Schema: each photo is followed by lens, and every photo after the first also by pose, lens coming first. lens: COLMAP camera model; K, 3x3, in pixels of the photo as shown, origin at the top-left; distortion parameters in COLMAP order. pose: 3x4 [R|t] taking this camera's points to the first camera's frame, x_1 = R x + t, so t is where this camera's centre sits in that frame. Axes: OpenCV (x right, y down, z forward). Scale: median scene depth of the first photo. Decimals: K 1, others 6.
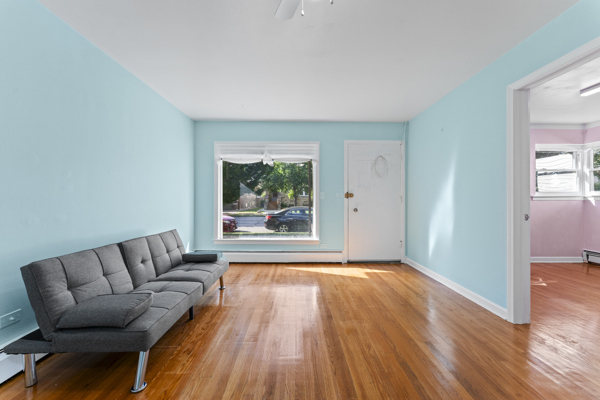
lens RADIAL K [[240.6, 0, 299.7], [0, 240.6, 195.7], [0, 0, 1]] dist [0.001615, 0.000304]
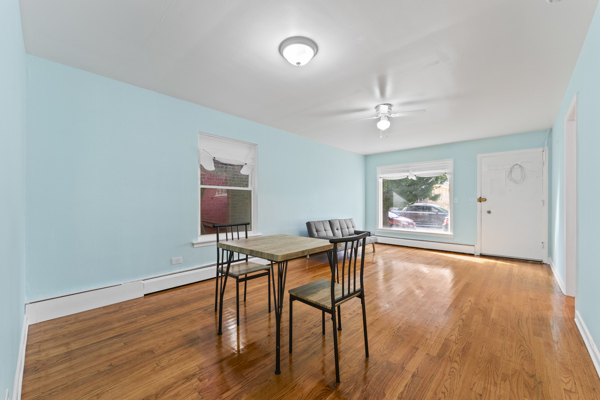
lens RADIAL K [[240.6, 0, 302.5], [0, 240.6, 202.0], [0, 0, 1]] dist [0.001615, 0.000304]
pose [[0.727429, -0.003348, -0.686175, 0.382897], [0.009851, 0.999936, 0.005565, -0.006908], [0.686112, -0.010807, 0.727415, -0.502819]]
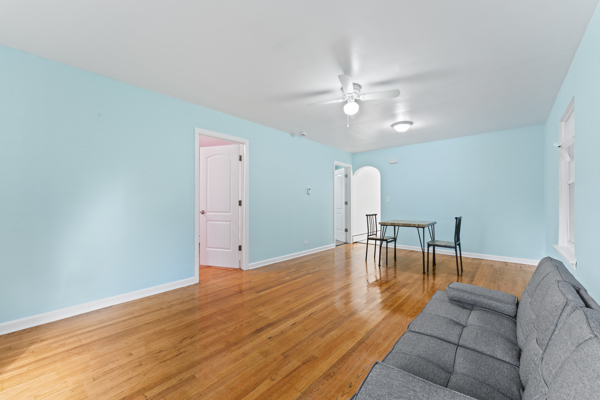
lens RADIAL K [[240.6, 0, 302.5], [0, 240.6, 203.5], [0, 0, 1]] dist [0.001615, 0.000304]
pose [[-0.753643, 0.000800, 0.657284, -0.328777], [-0.008235, 0.999909, -0.010658, 0.014042], [-0.657233, -0.013445, -0.753568, 0.887417]]
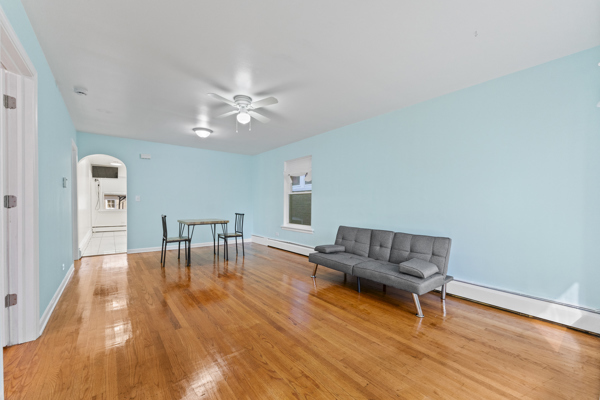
lens RADIAL K [[240.6, 0, 303.9], [0, 240.6, 205.2], [0, 0, 1]] dist [0.001615, 0.000304]
pose [[-0.787296, -0.004024, -0.616562, 0.337639], [0.002858, 0.999944, -0.010175, 0.018941], [0.616568, -0.009773, -0.787241, 0.997765]]
